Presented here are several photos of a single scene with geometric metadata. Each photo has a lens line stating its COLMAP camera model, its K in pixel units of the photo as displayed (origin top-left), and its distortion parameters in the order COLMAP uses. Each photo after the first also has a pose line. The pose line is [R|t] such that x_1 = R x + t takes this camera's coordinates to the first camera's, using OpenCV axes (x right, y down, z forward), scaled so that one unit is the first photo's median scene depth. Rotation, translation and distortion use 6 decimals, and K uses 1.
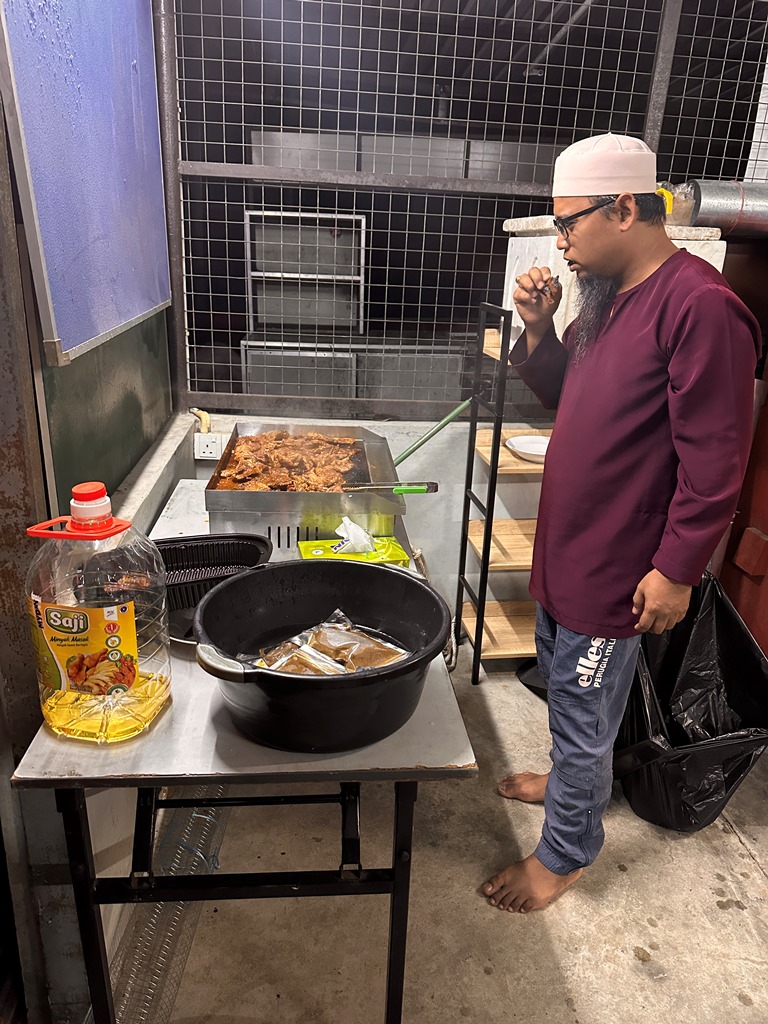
lens RADIAL K [[716.3, 0, 380.5], [0, 716.3, 515.9], [0, 0, 1]] dist [0.075630, -0.093954]
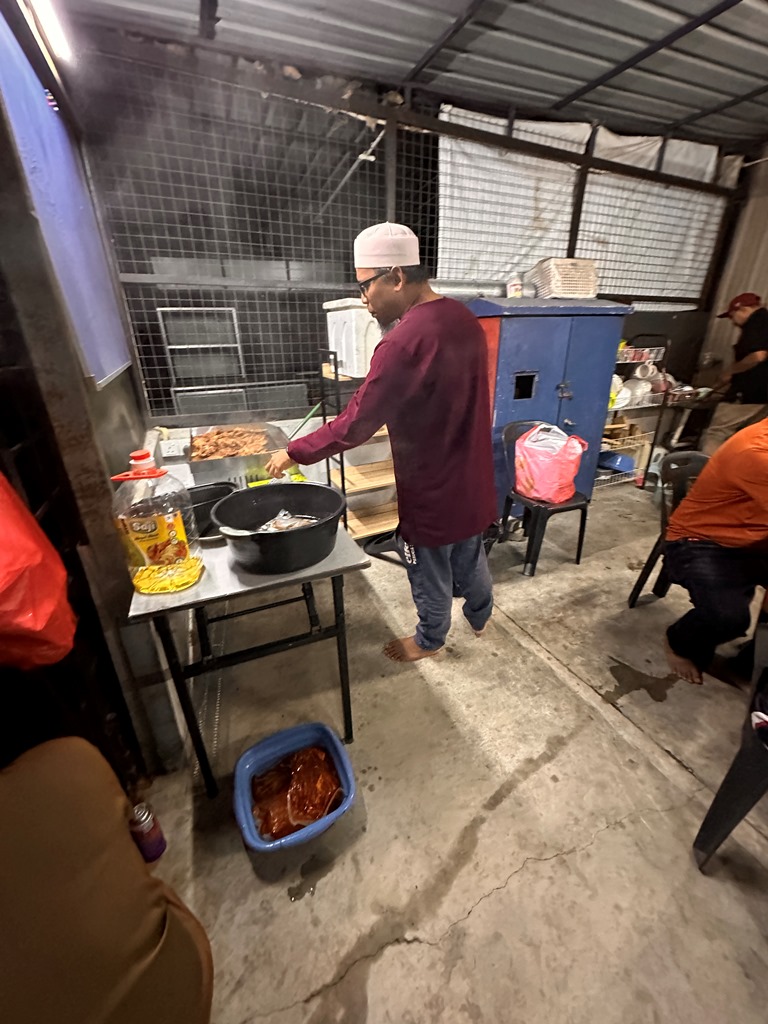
lens RADIAL K [[409.9, 0, 383.8], [0, 409.9, 512.9], [0, 0, 1]] dist [-0.000865, 0.000257]
pose [[0.947662, -0.175293, 0.266849, -0.074467], [0.156558, 0.983550, 0.090108, 0.065063], [-0.278255, -0.043614, 0.959517, -0.090268]]
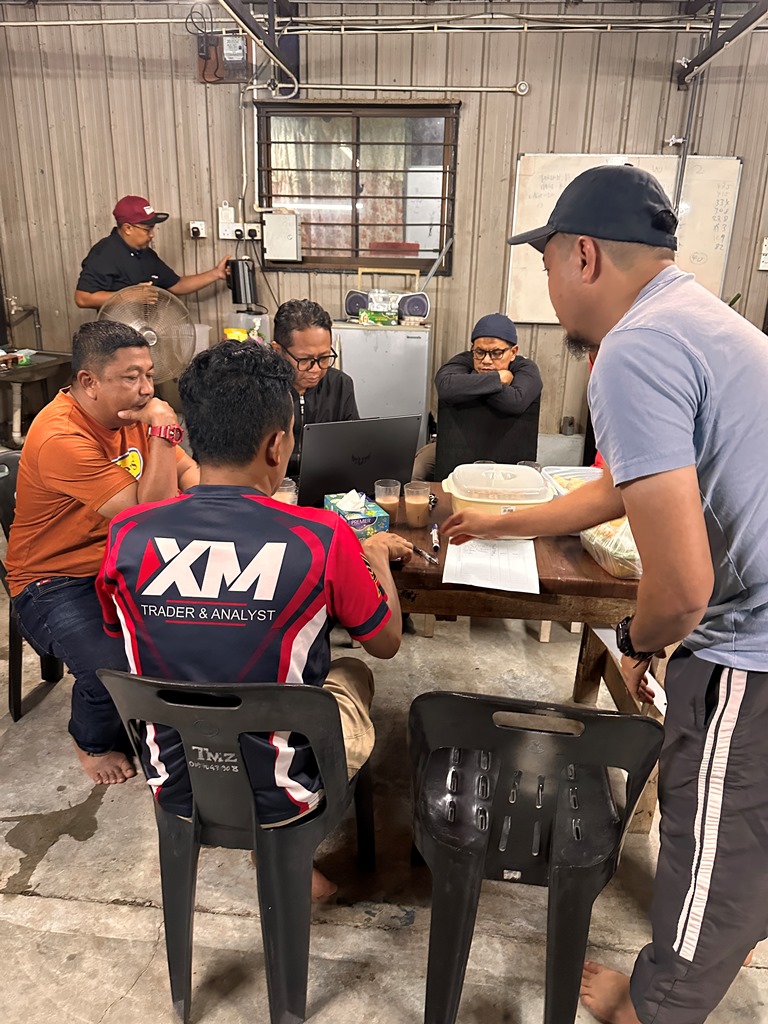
lens RADIAL K [[722.4, 0, 391.5], [0, 722.4, 511.3], [0, 0, 1]] dist [0.041477, -0.045990]
pose [[0.191609, -0.350422, 0.916782, -0.021295], [0.322251, 0.904767, 0.278479, 0.090591], [-0.927060, 0.242075, 0.286286, -0.222565]]
